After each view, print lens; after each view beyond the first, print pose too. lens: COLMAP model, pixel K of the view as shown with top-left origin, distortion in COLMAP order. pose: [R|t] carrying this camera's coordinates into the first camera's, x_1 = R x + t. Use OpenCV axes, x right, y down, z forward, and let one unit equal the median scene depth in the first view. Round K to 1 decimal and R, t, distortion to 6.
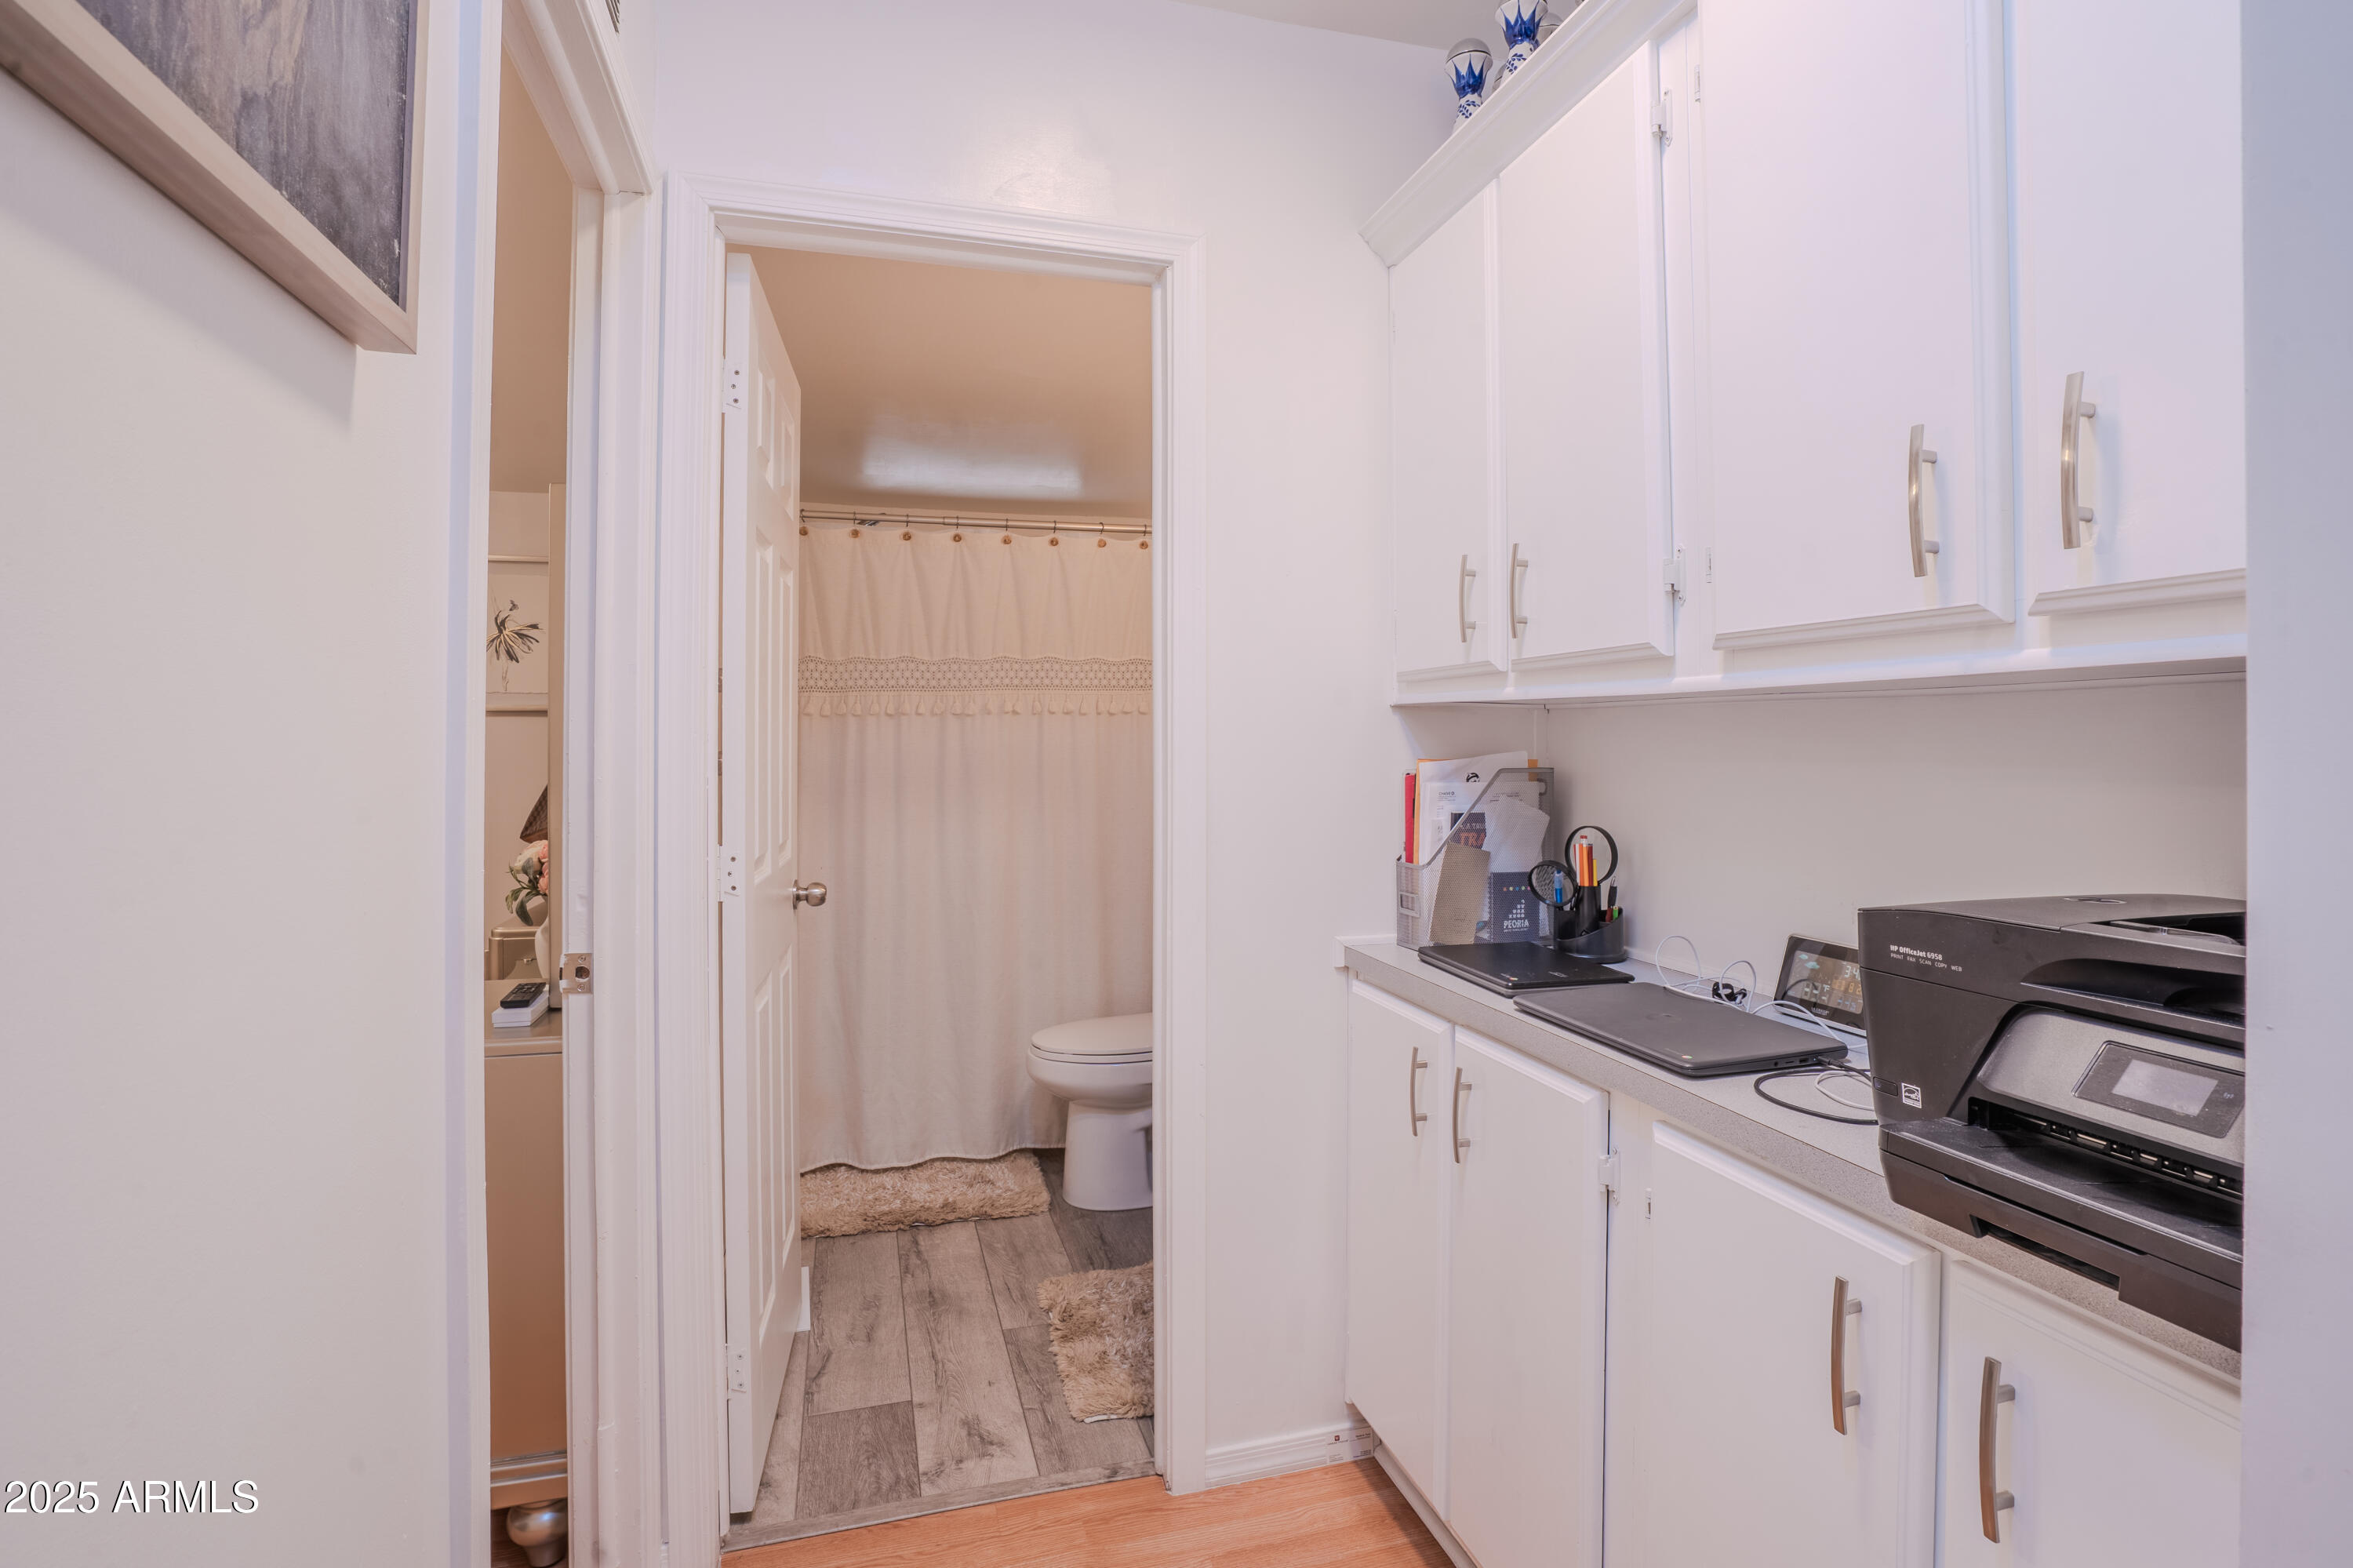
lens RADIAL K [[1073.8, 0, 1156.6], [0, 1073.8, 740.0], [0, 0, 1]] dist [-0.028107, 0.003190]
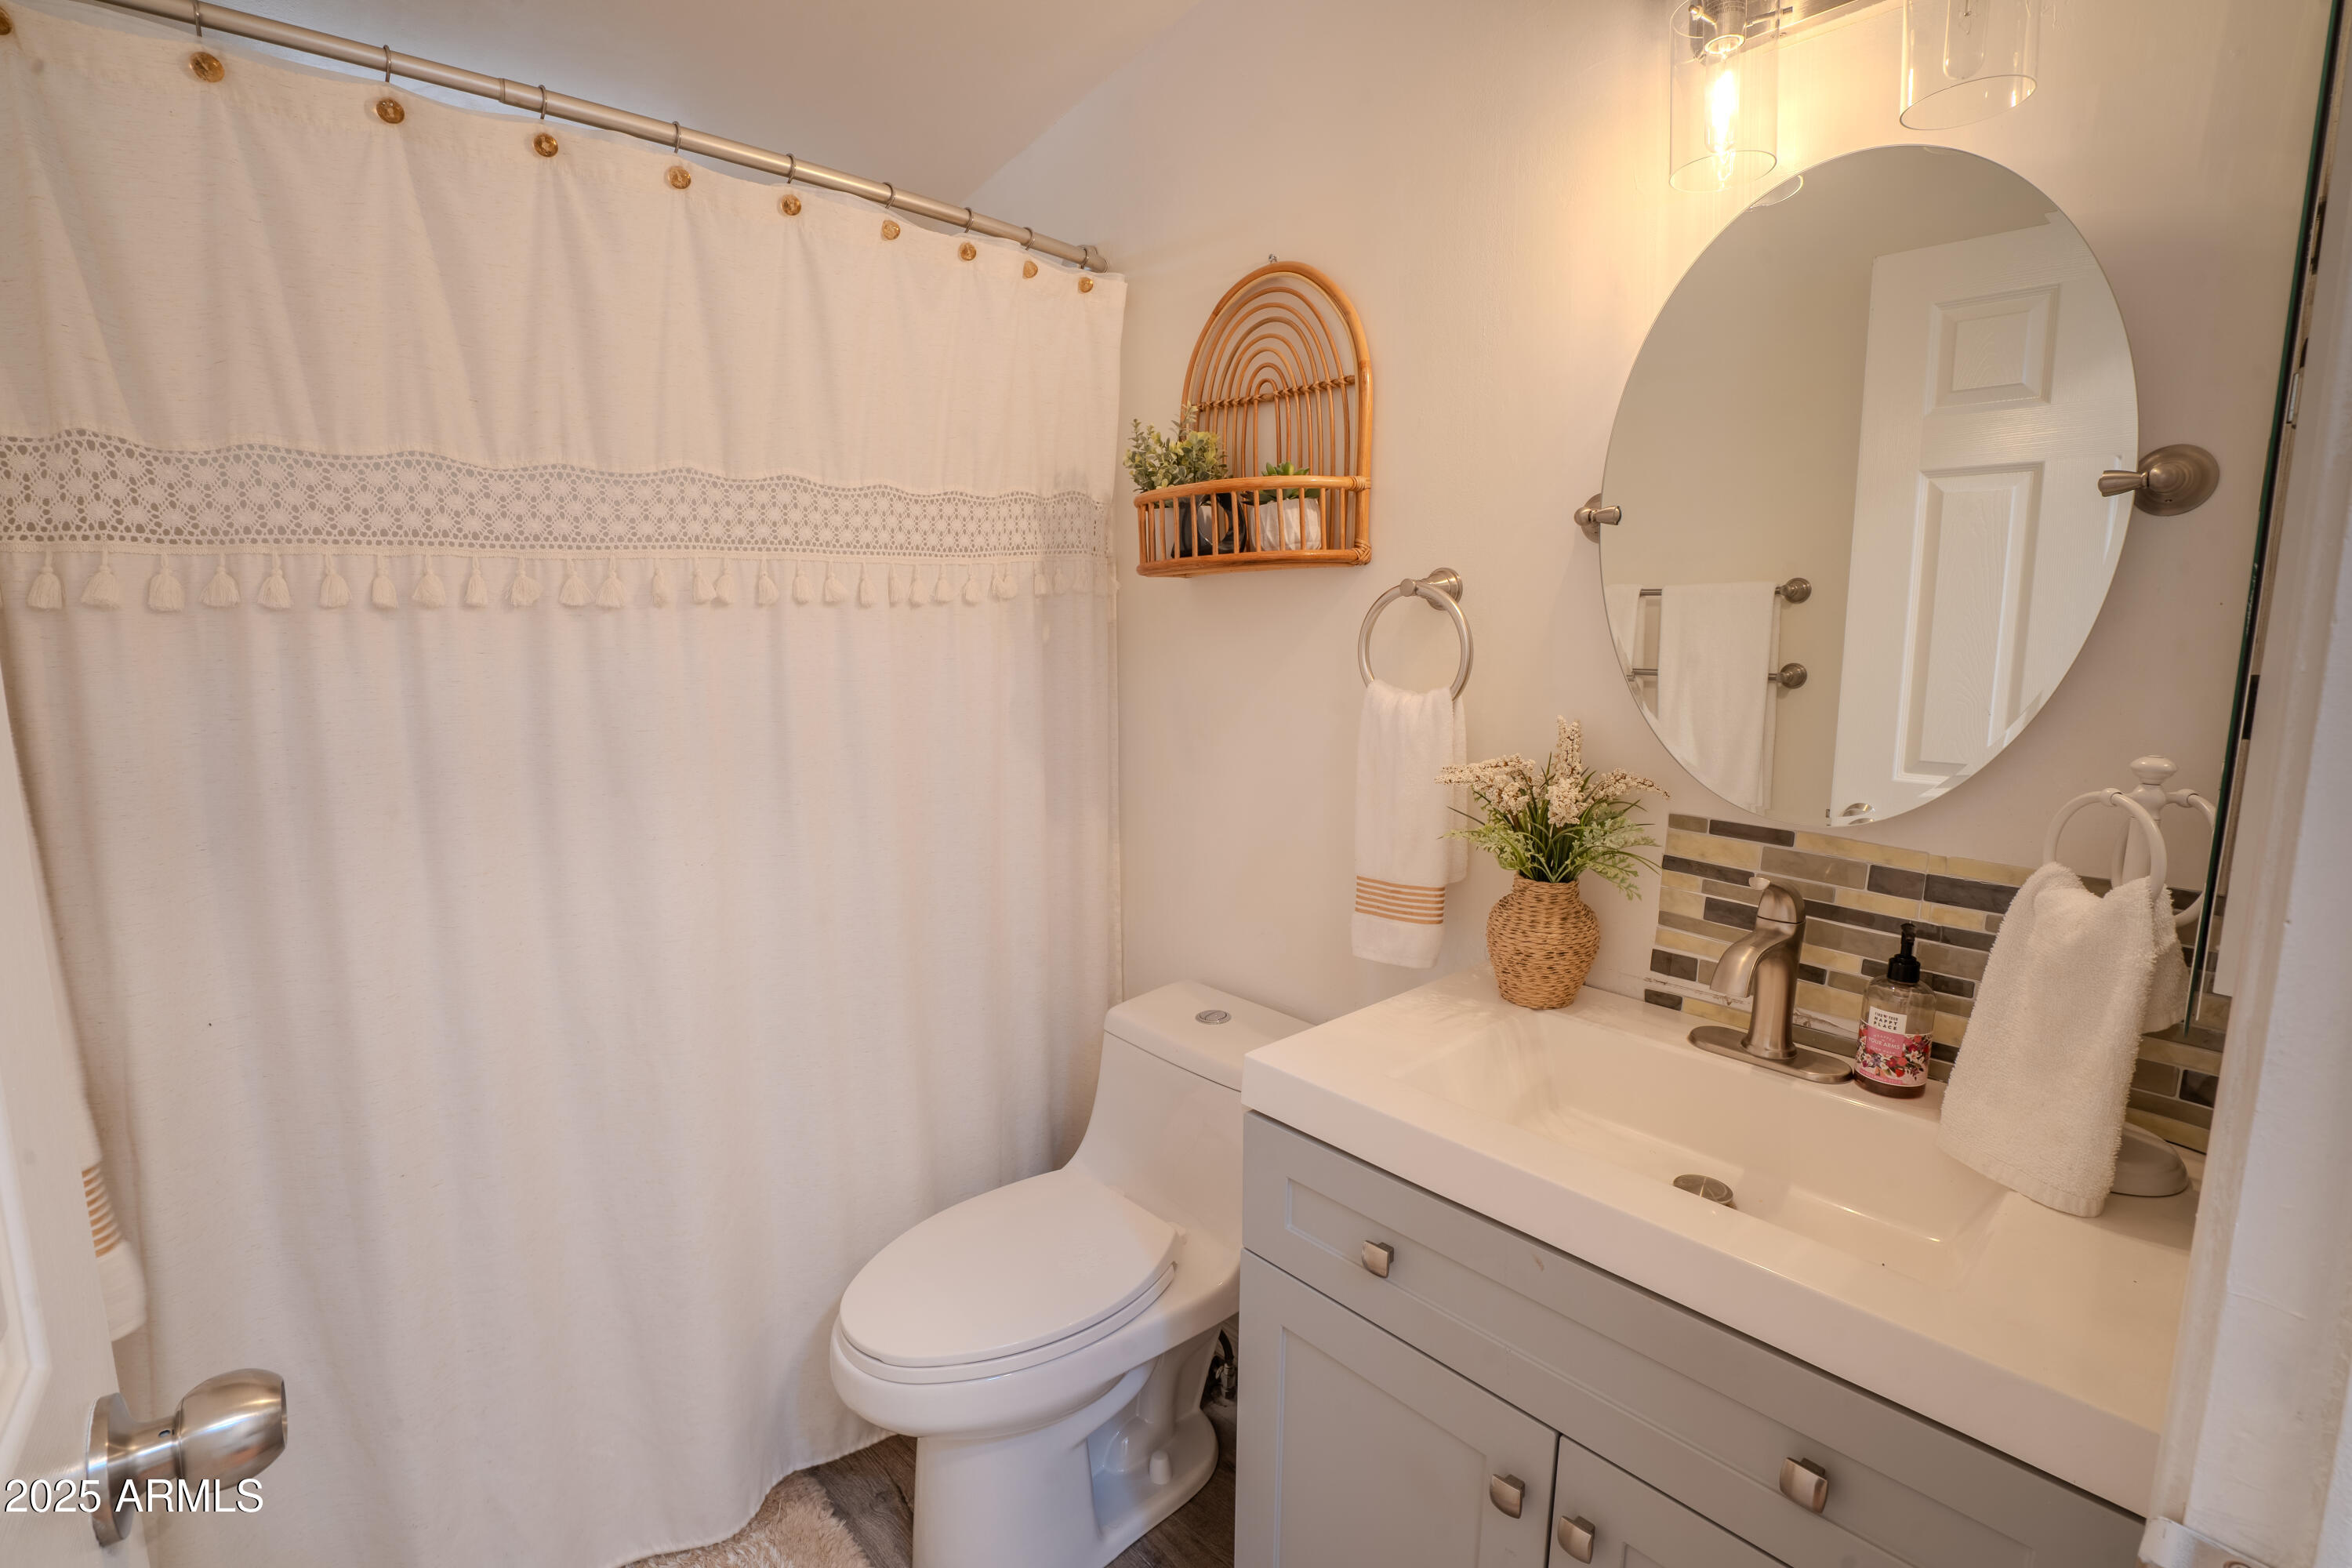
lens RADIAL K [[1073.3, 0, 1176.0], [0, 1073.3, 777.0], [0, 0, 1]] dist [-0.028107, 0.003190]
pose [[0.895980, -0.064230, 0.439425, -0.163617], [-0.002297, 0.988802, 0.149215, -0.020614], [-0.444089, -0.134703, 0.885799, 0.531216]]
